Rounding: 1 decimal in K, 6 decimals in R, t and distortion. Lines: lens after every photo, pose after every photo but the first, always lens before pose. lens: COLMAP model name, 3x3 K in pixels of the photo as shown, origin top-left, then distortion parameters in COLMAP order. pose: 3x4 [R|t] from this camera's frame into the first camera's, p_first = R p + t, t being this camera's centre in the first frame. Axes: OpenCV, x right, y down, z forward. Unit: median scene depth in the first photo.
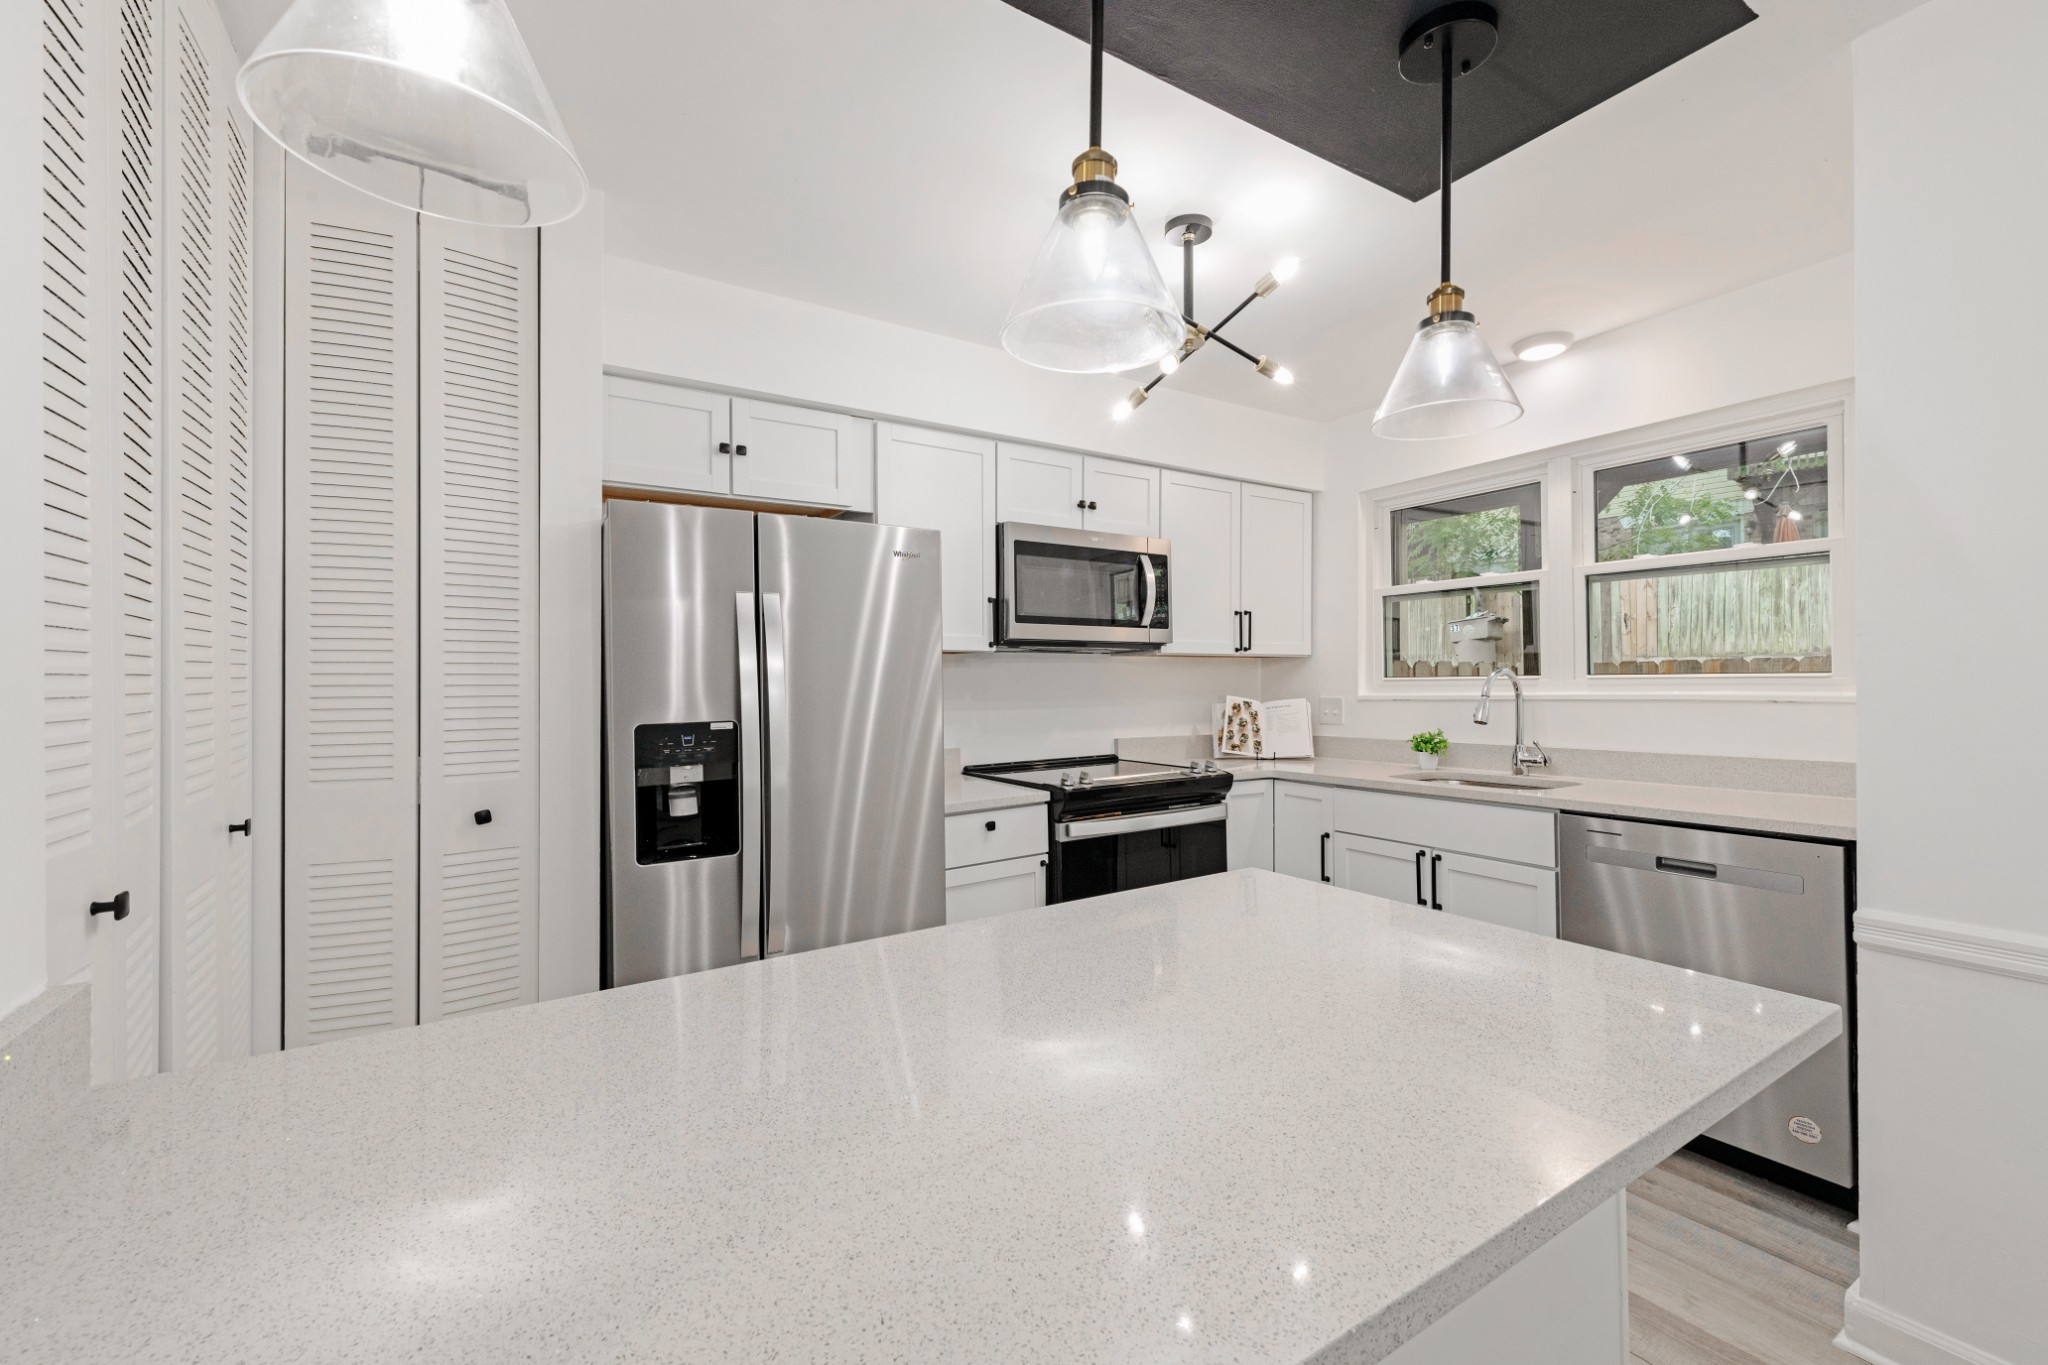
lens RADIAL K [[812.1, 0, 1018.0], [0, 812.1, 671.7], [0, 0, 1]] dist [0.010872, -0.005540]
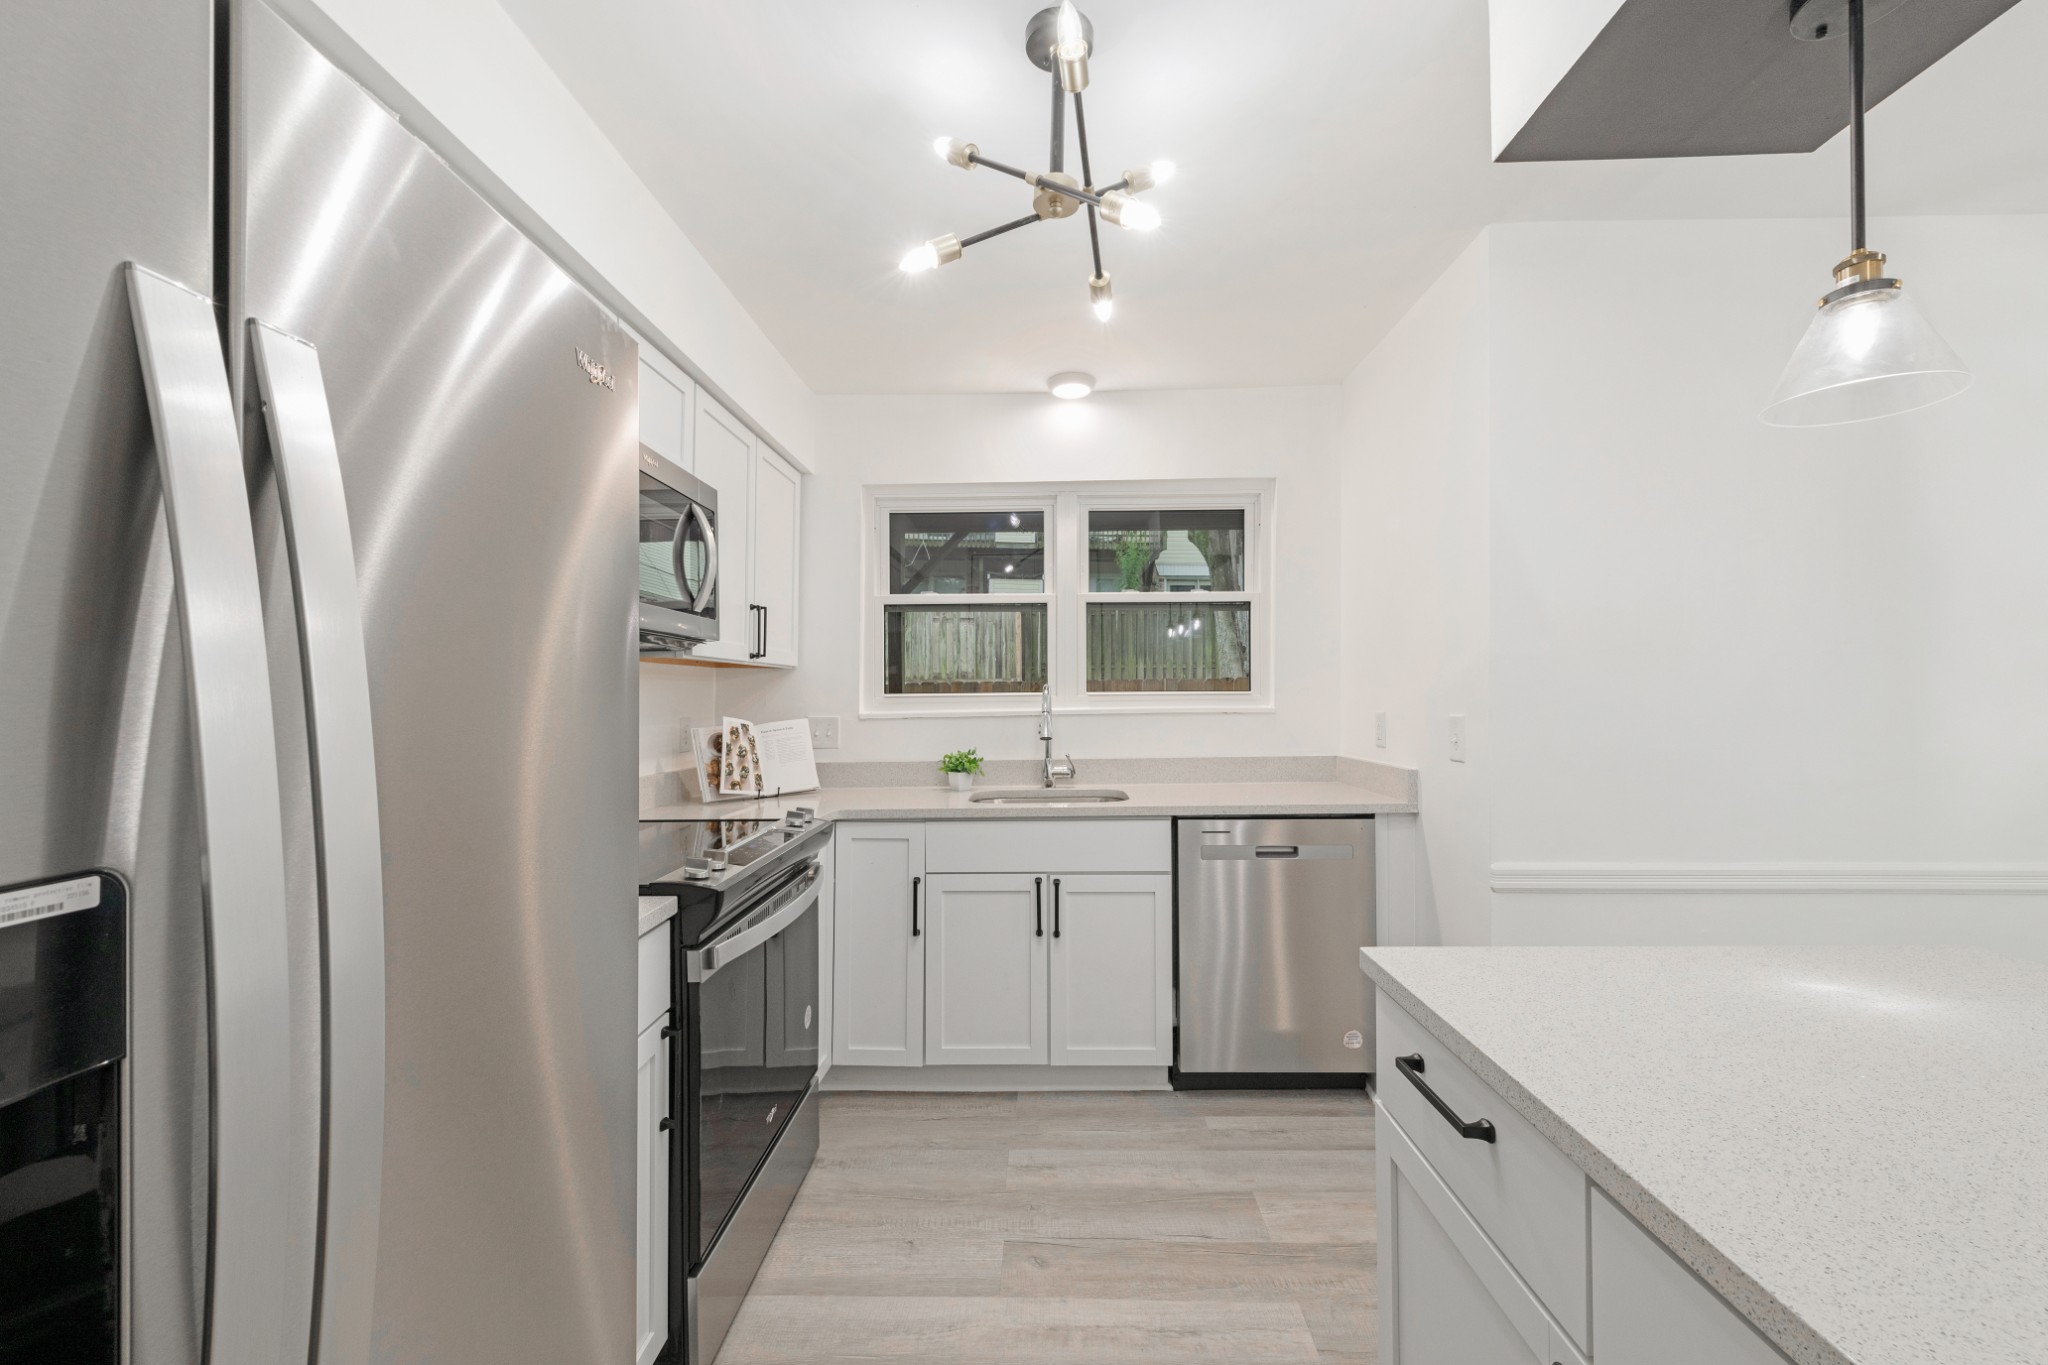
lens RADIAL K [[801.6, 0, 1023.4], [0, 801.6, 687.7], [0, 0, 1]] dist [0.022773, -0.005331]
pose [[0.552819, 0.011915, 0.833216, -0.240369], [-0.009096, 0.999924, -0.008264, 0.006955], [-0.833252, -0.003010, 0.552885, 0.420090]]
